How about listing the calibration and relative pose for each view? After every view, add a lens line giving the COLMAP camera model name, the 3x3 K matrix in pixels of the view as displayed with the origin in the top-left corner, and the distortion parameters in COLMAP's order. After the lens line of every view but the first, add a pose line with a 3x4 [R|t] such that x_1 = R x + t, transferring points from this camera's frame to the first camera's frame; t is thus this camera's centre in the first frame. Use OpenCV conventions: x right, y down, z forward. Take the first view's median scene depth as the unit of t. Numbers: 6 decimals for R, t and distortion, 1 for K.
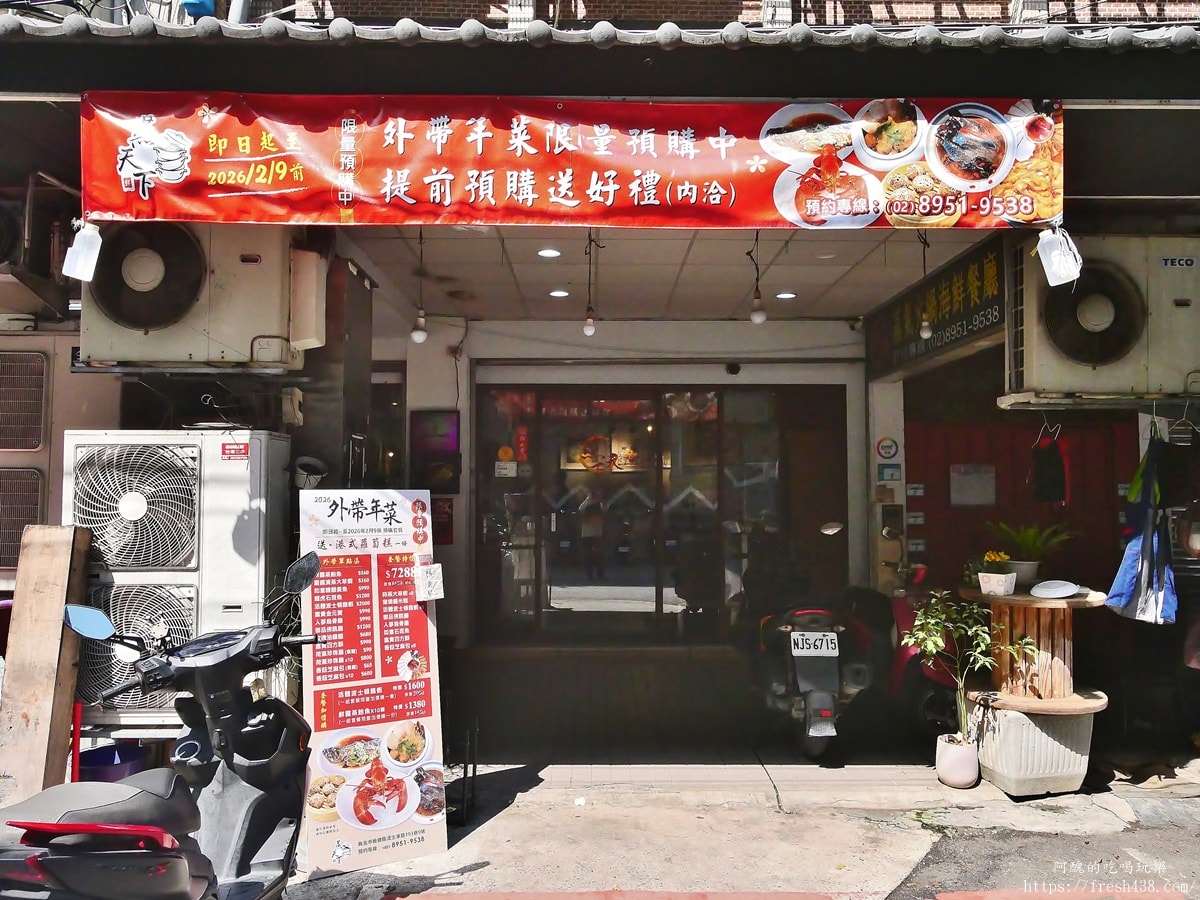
lens RADIAL K [[954.9, 0, 600.0], [0, 954.9, 450.0], [0, 0, 1]] dist [0.005146, 0.007953]
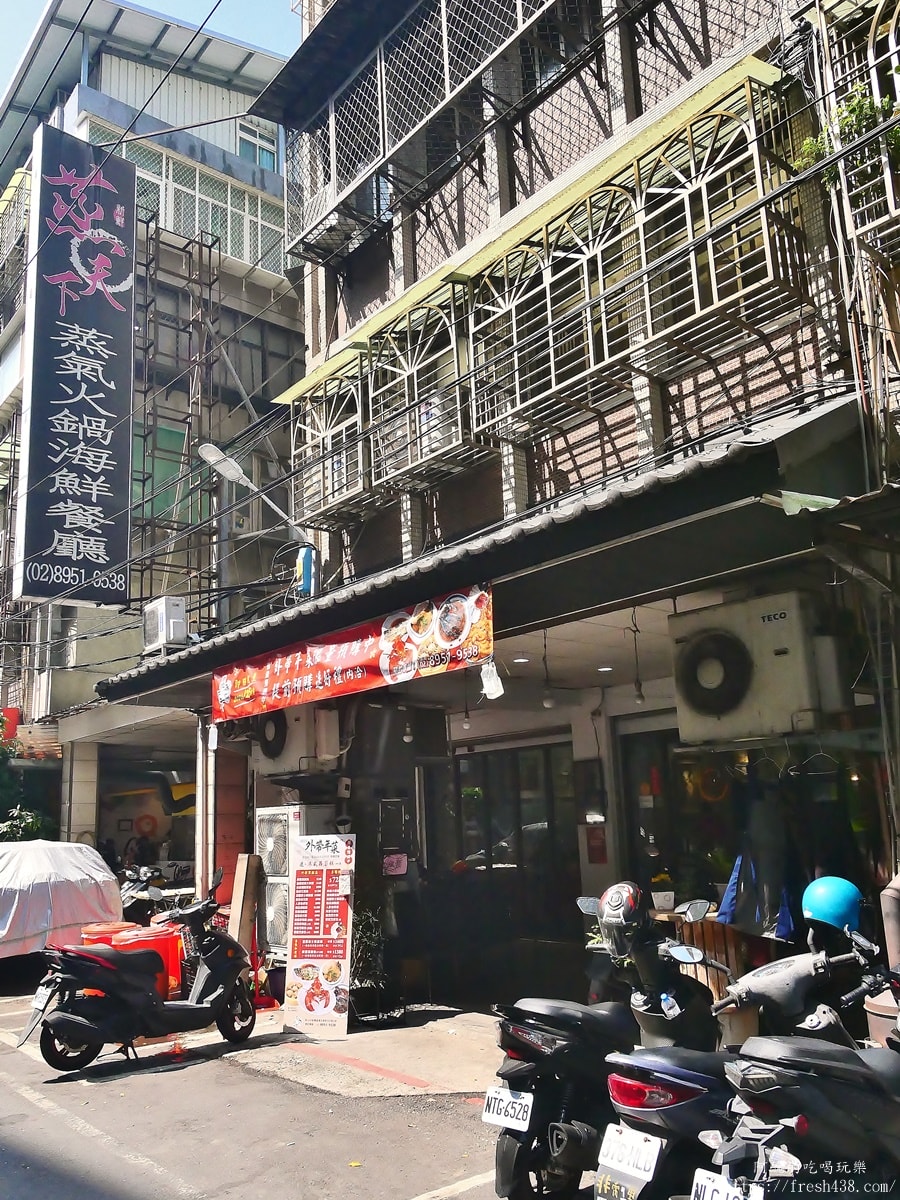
lens RADIAL K [[1081.7, 0, 450.0], [0, 1081.7, 600.0], [0, 0, 1]] dist [0.000598, 0.001798]
pose [[0.576995, -0.184293, -0.795684, 1.756772], [0.077994, 0.982191, -0.170933, -0.031822], [0.813015, 0.036569, 0.581093, -0.080445]]
